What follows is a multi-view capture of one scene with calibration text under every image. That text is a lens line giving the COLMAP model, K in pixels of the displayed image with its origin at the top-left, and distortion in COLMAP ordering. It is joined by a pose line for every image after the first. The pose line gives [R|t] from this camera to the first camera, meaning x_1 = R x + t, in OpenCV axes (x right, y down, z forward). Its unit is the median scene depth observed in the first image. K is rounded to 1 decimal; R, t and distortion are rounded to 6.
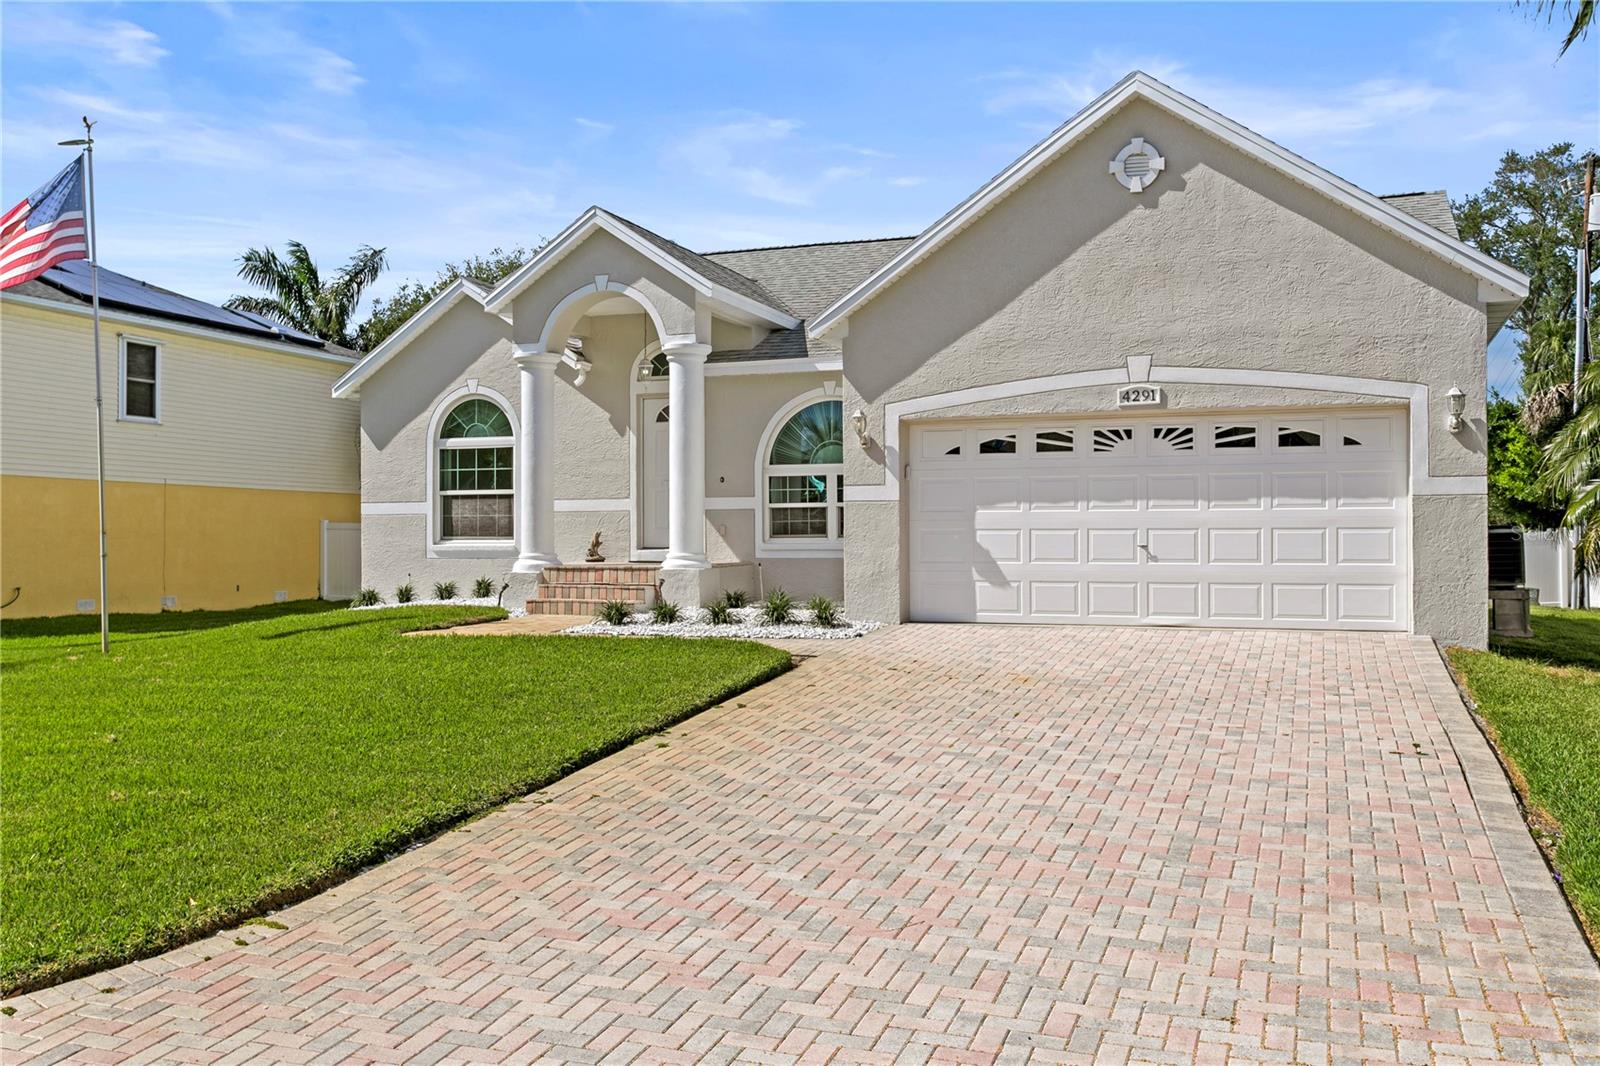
lens RADIAL K [[1456.0, 0, 800.0], [0, 1456.0, 533.0], [0, 0, 1]] dist [0.009804, -0.001548]
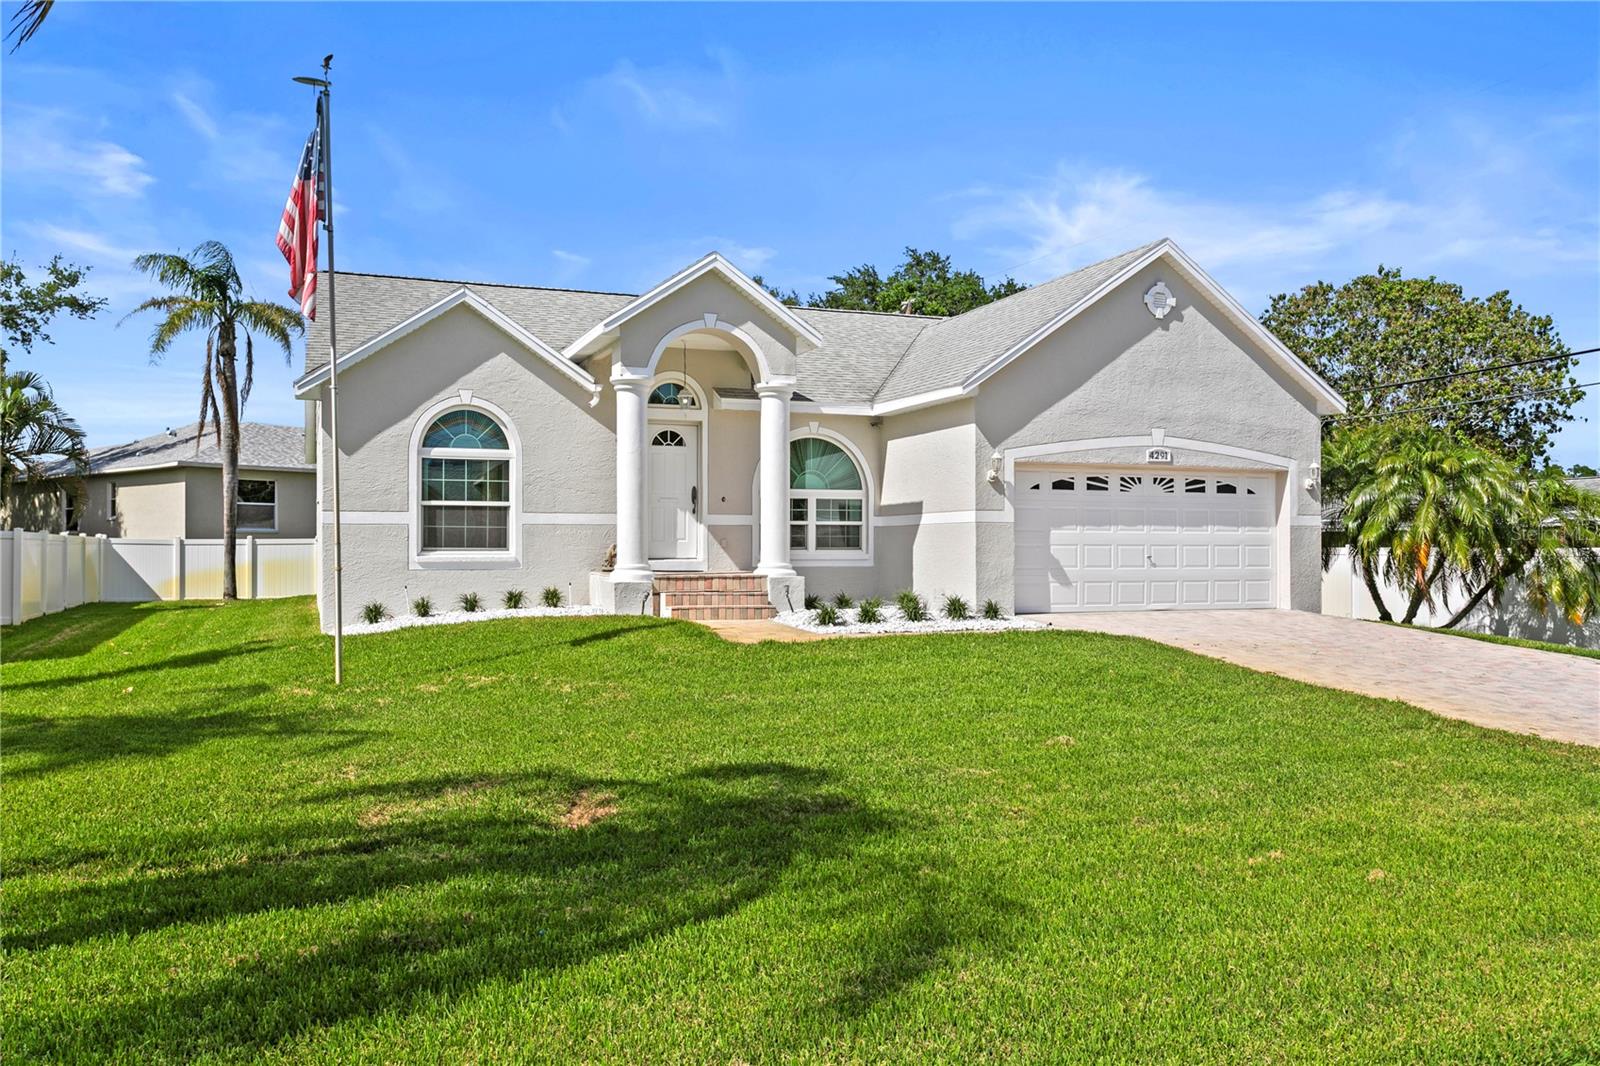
lens RADIAL K [[1193.1, 0, 800.0], [0, 1193.1, 533.0], [0, 0, 1]] dist [0.002399, 0.002089]
pose [[0.744805, 0.011331, 0.667186, -0.819616], [-0.005486, 0.999926, -0.010858, 0.000020], [-0.667260, 0.004427, 0.744812, 0.327647]]
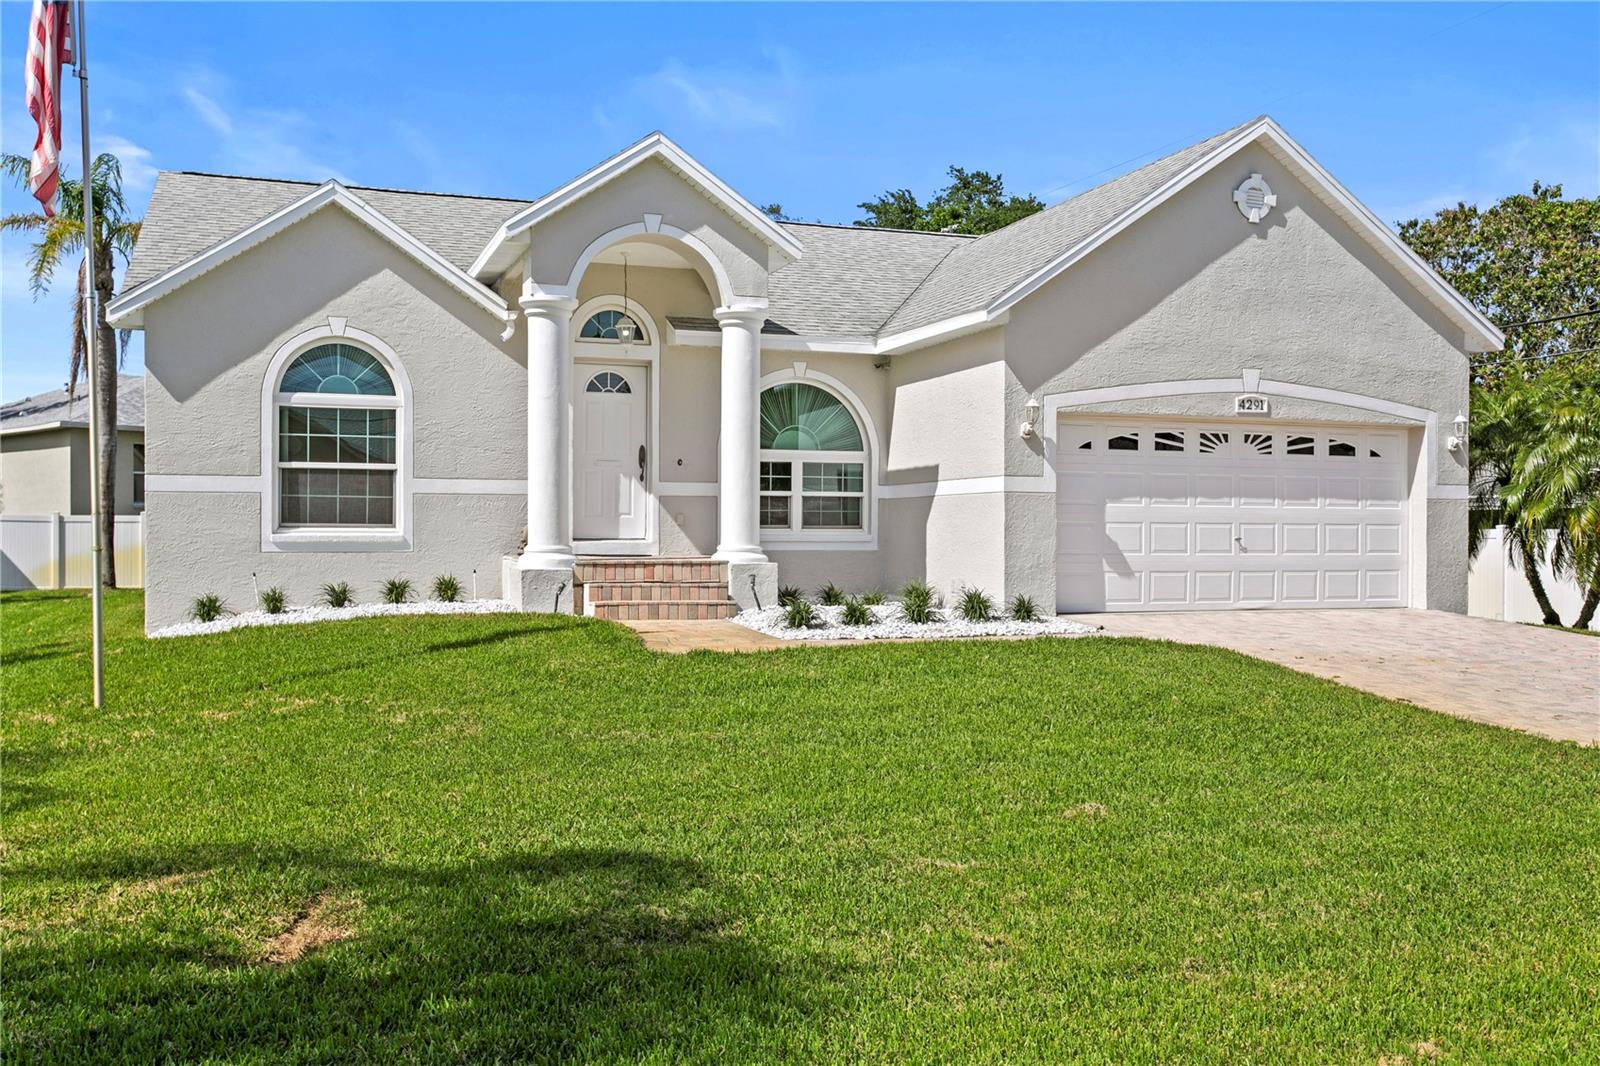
lens RADIAL K [[1376.9, 0, 800.0], [0, 1376.9, 533.0], [0, 0, 1]] dist [0.011258, -0.007905]
pose [[0.764911, 0.004897, 0.644117, -0.690212], [-0.008846, 0.999957, 0.002904, 0.004355], [-0.644075, -0.007919, 0.764921, 0.398262]]
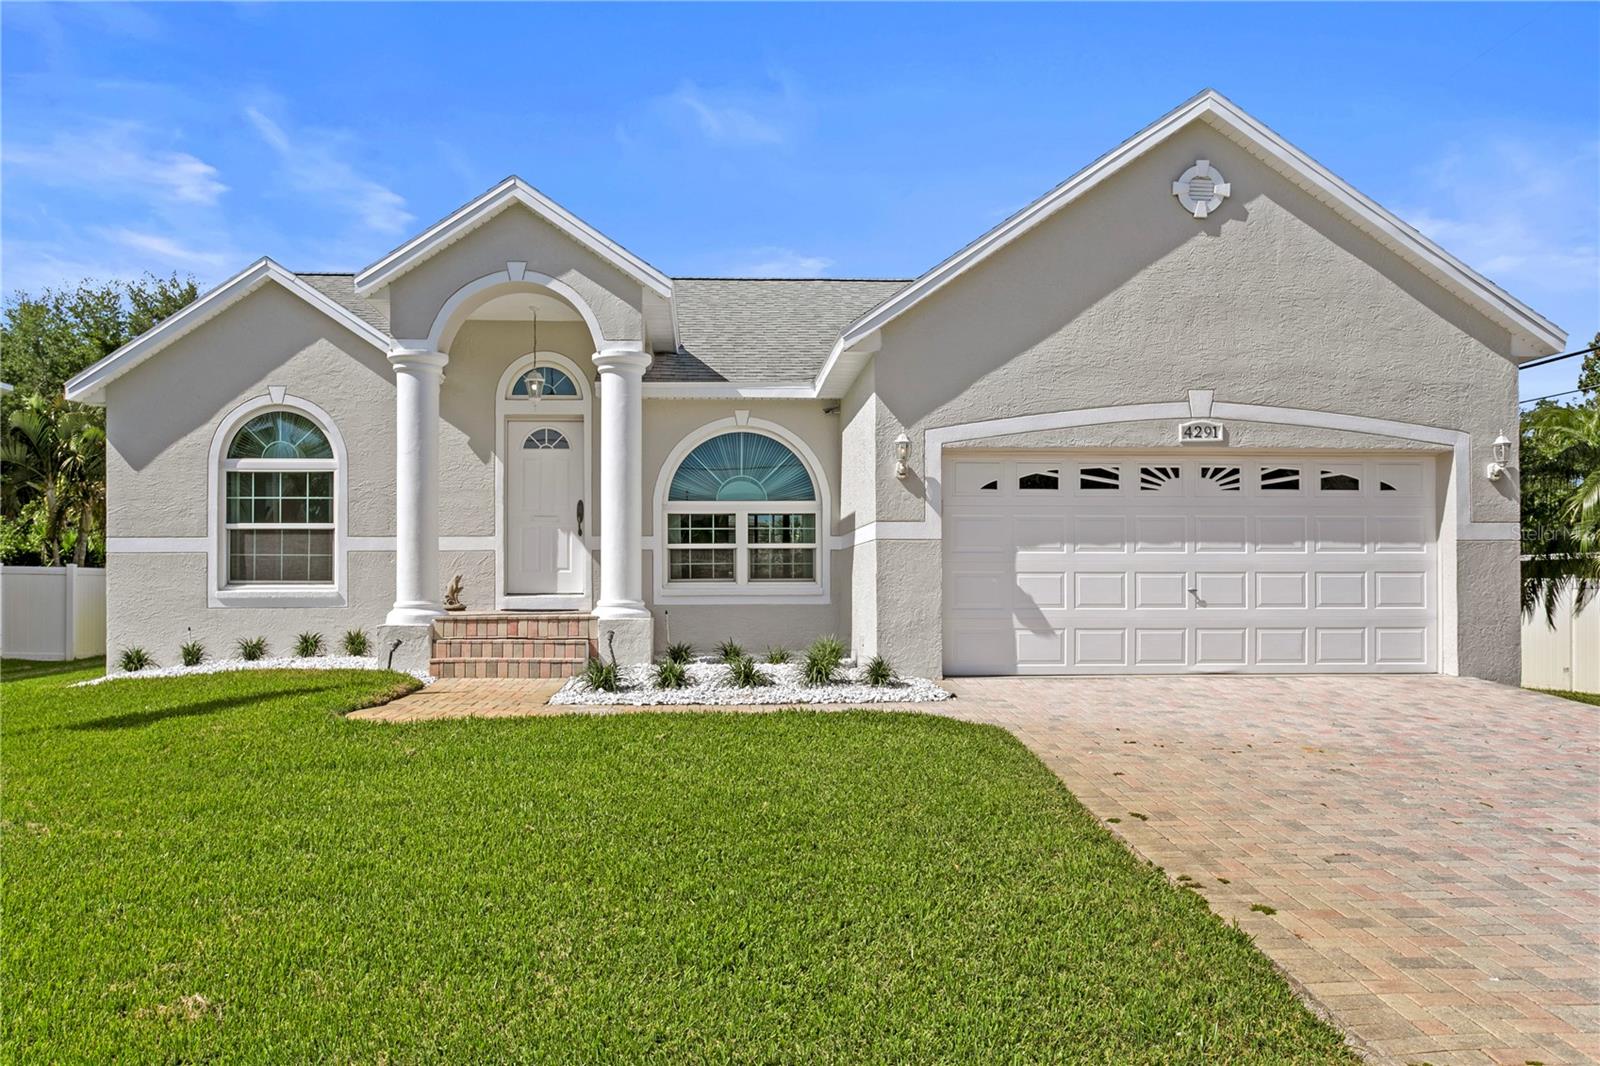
lens RADIAL K [[1168.2, 0, 792.5], [0, 1168.2, 573.7], [0, 0, 1]] dist [0.000802, 0.007001]
pose [[0.915500, 0.003928, 0.402298, -0.305895], [-0.001492, 0.999979, -0.006368, 0.003219], [-0.402315, 0.005230, 0.915487, 0.396920]]
